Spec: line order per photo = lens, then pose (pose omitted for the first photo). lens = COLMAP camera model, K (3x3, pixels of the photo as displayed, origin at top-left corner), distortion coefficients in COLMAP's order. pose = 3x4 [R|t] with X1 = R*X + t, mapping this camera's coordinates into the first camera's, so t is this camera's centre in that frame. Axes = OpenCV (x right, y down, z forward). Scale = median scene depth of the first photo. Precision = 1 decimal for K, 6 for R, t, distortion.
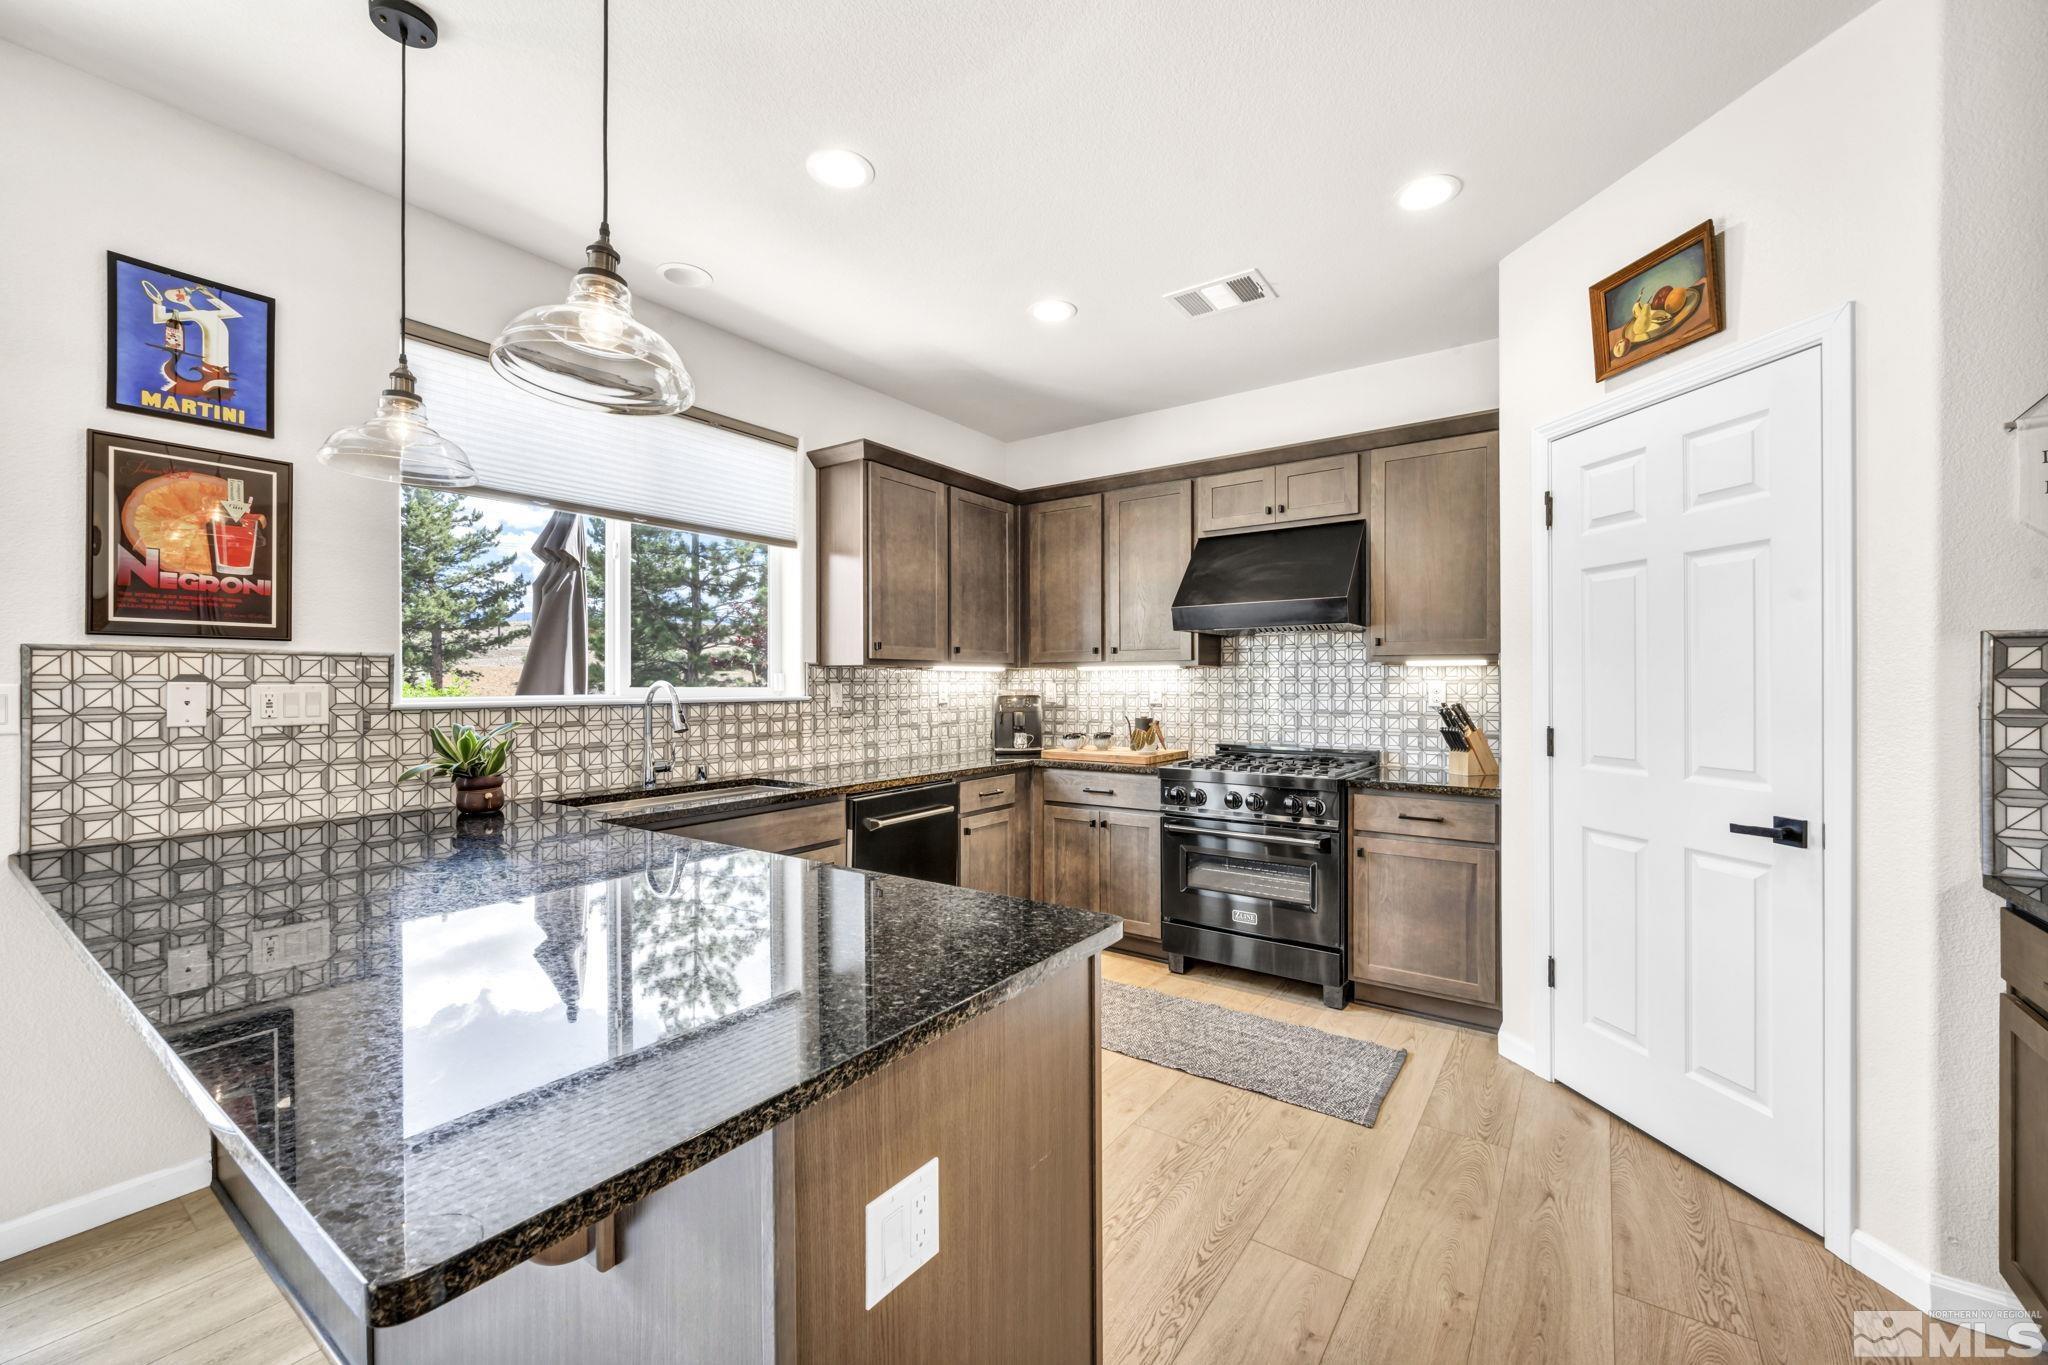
lens RADIAL K [[815.9, 0, 1034.0], [0, 815.9, 683.6], [0, 0, 1]] dist [0.000314, -0.000258]
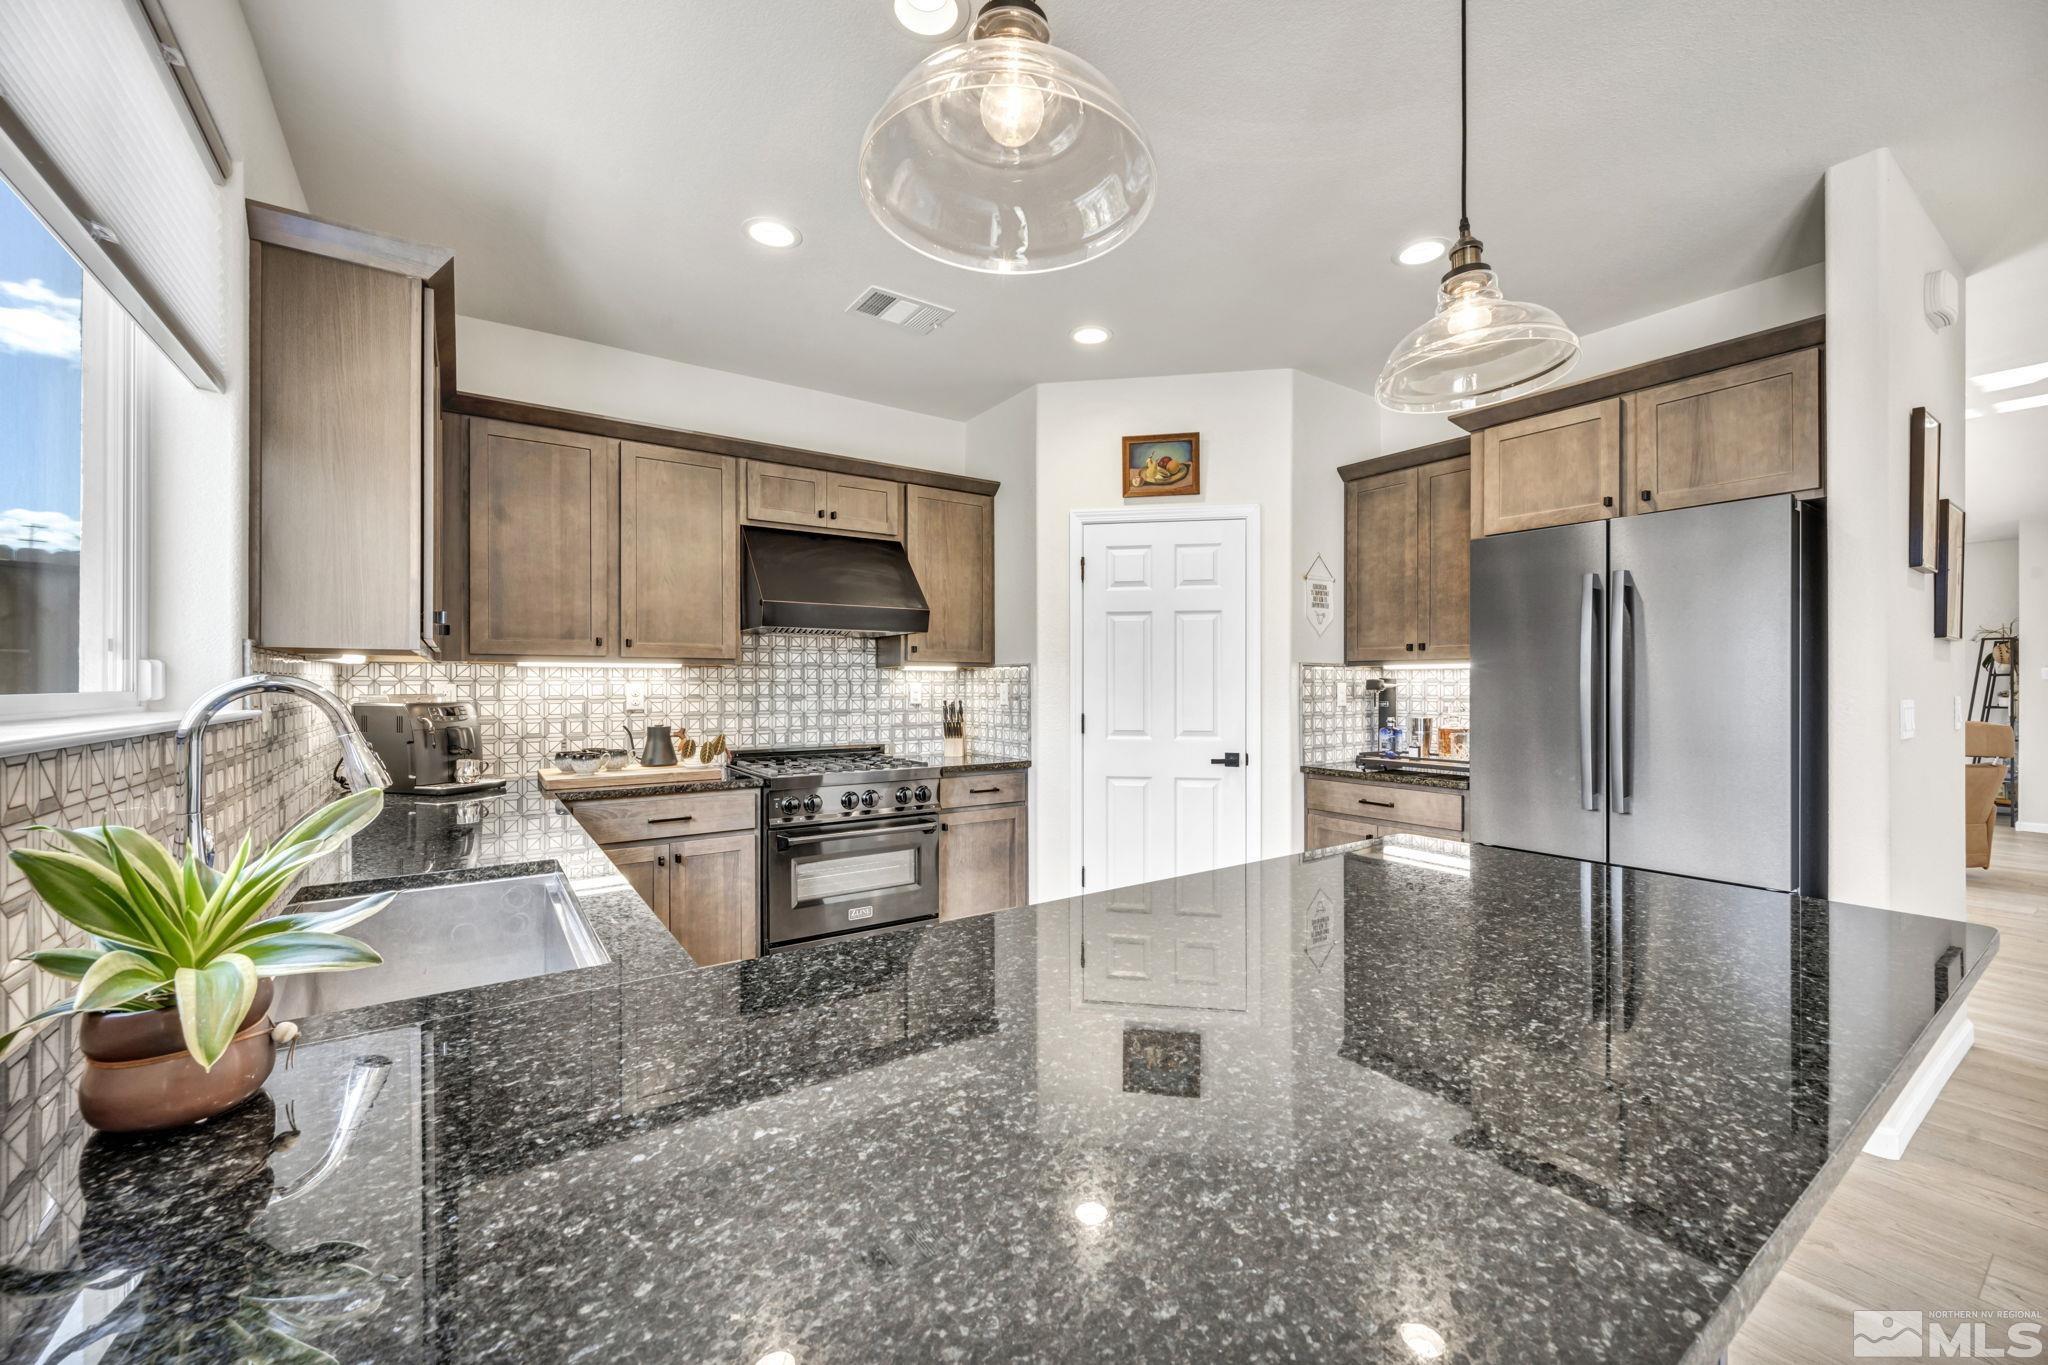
lens RADIAL K [[815.9, 0, 1037.6], [0, 815.9, 683.7], [0, 0, 1]] dist [0.000314, -0.000258]
pose [[0.335386, 0.002166, 0.942078, -0.580178], [0.000354, 0.999997, -0.002425, 0.000973], [-0.942081, 0.001147, 0.335385, 0.411308]]
